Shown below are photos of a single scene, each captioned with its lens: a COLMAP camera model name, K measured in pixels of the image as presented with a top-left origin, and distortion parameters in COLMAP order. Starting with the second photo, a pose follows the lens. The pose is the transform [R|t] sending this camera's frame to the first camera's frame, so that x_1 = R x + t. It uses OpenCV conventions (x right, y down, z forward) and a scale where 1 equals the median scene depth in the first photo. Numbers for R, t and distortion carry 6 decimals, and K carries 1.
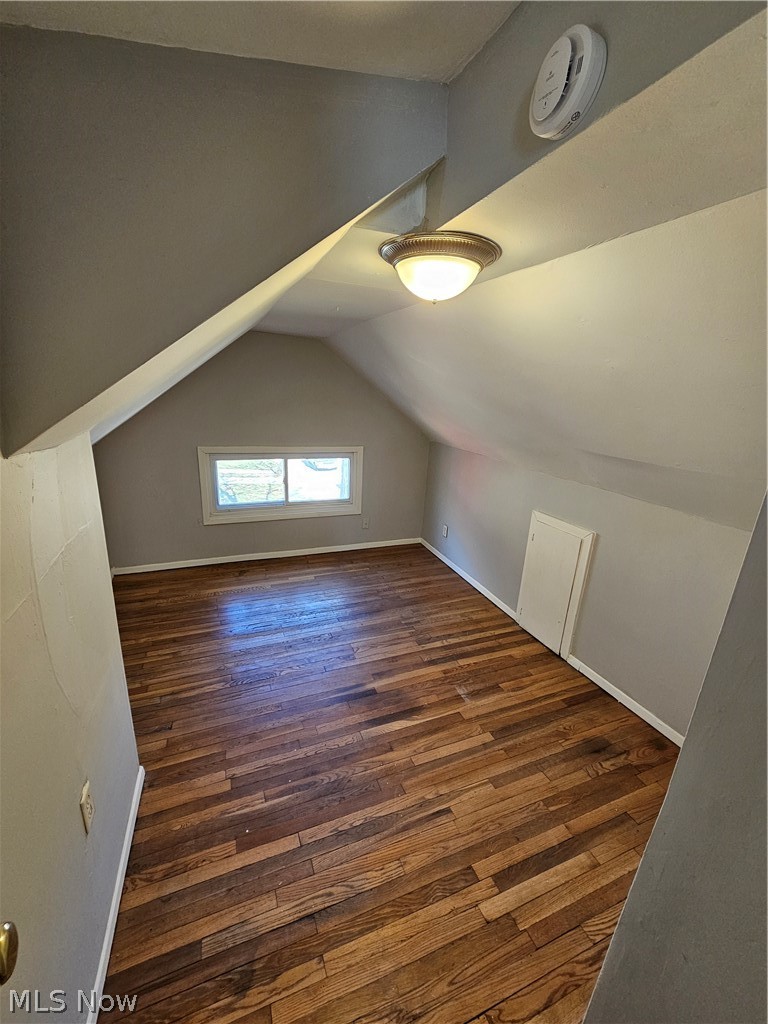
lens RADIAL K [[417.8, 0, 384.0], [0, 417.8, 512.0], [0, 0, 1]] dist [0.000457, 0.000082]
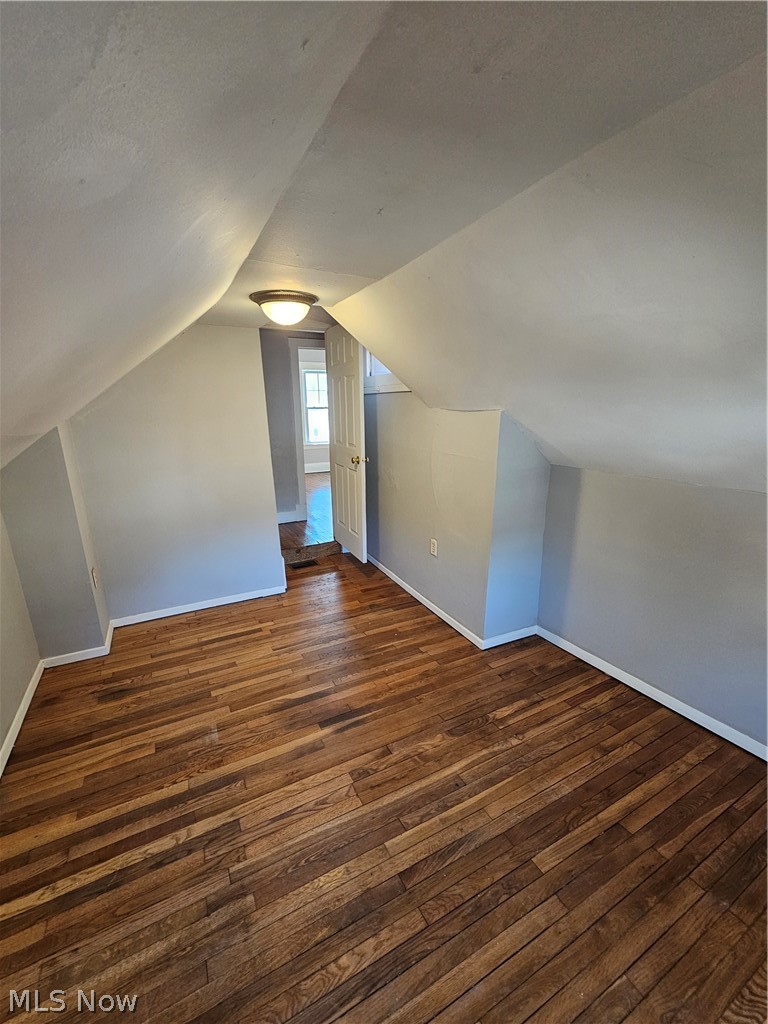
lens RADIAL K [[417.8, 0, 384.0], [0, 417.8, 512.0], [0, 0, 1]] dist [0.000457, 0.000082]
pose [[-0.993473, -0.008347, -0.113759, -0.052215], [-0.063962, 0.866528, 0.495013, -0.400595], [0.094443, 0.499059, -0.861406, 1.626316]]
